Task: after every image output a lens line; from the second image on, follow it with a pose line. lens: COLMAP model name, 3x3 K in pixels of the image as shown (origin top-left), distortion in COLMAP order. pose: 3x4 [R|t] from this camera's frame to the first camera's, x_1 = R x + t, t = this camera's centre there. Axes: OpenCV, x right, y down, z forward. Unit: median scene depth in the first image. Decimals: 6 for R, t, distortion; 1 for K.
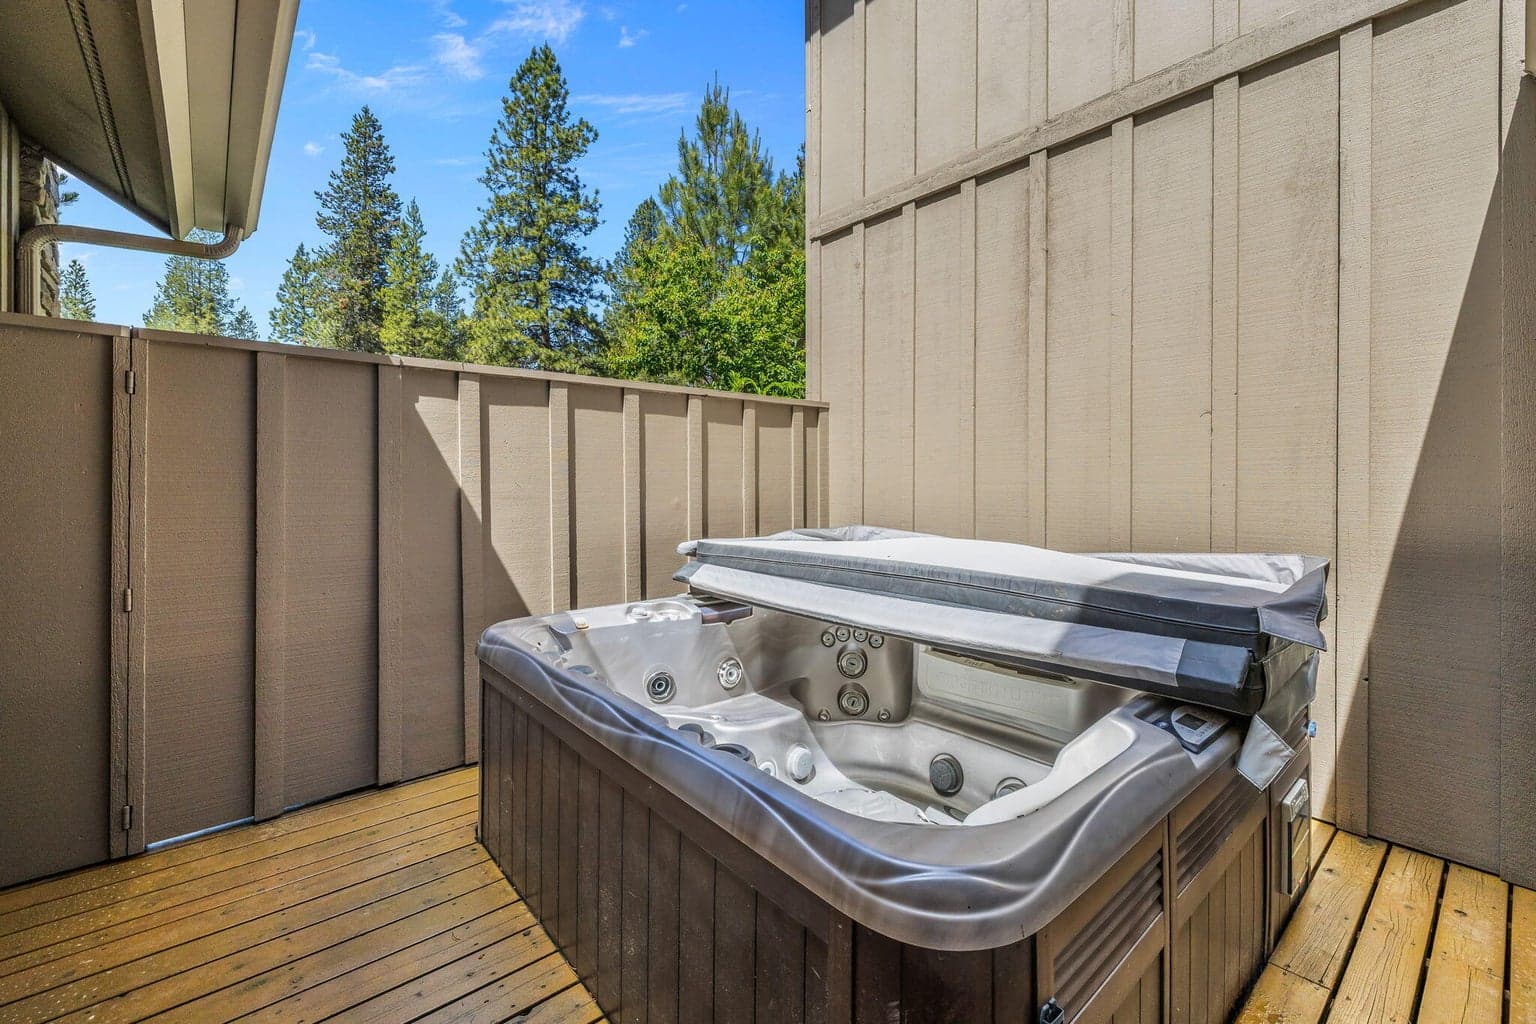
lens RADIAL K [[648.1, 0, 771.5], [0, 648.1, 479.9], [0, 0, 1]] dist [0.000786, 0.000291]
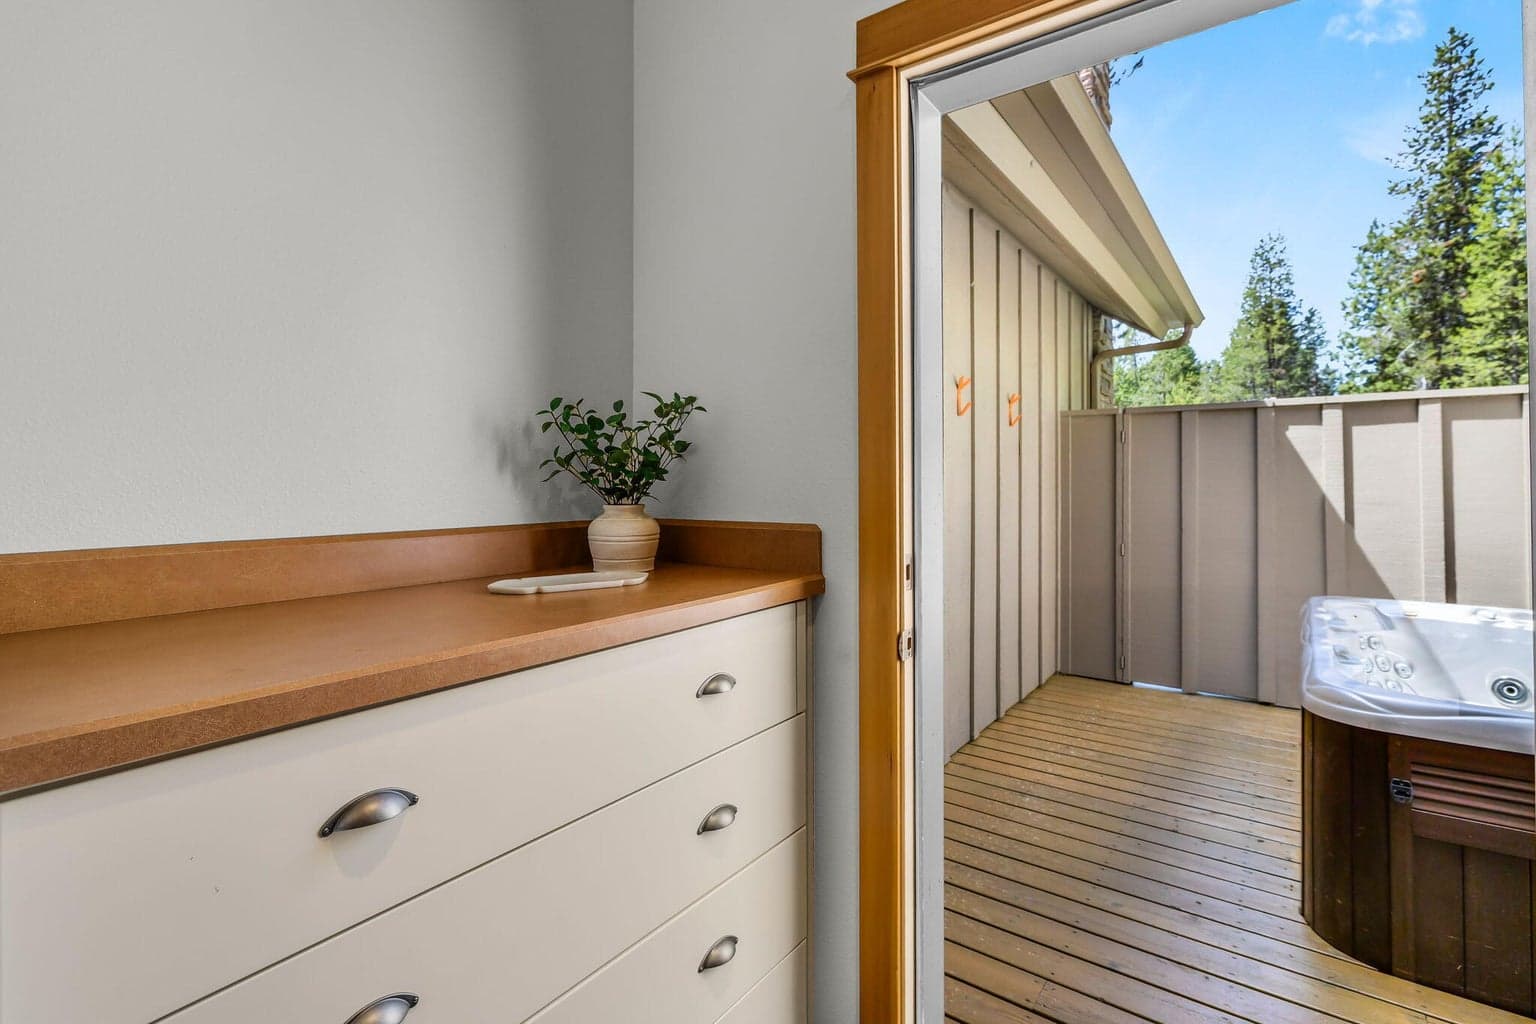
lens RADIAL K [[724.8, 0, 768.8], [0, 724.8, 480.0], [0, 0, 1]] dist [-0.000230, 0.000290]
pose [[0.228494, -0.001767, -0.973544, 0.647849], [-0.003862, 0.999989, -0.002721, -0.007242], [0.973538, 0.004381, 0.228484, -0.386766]]
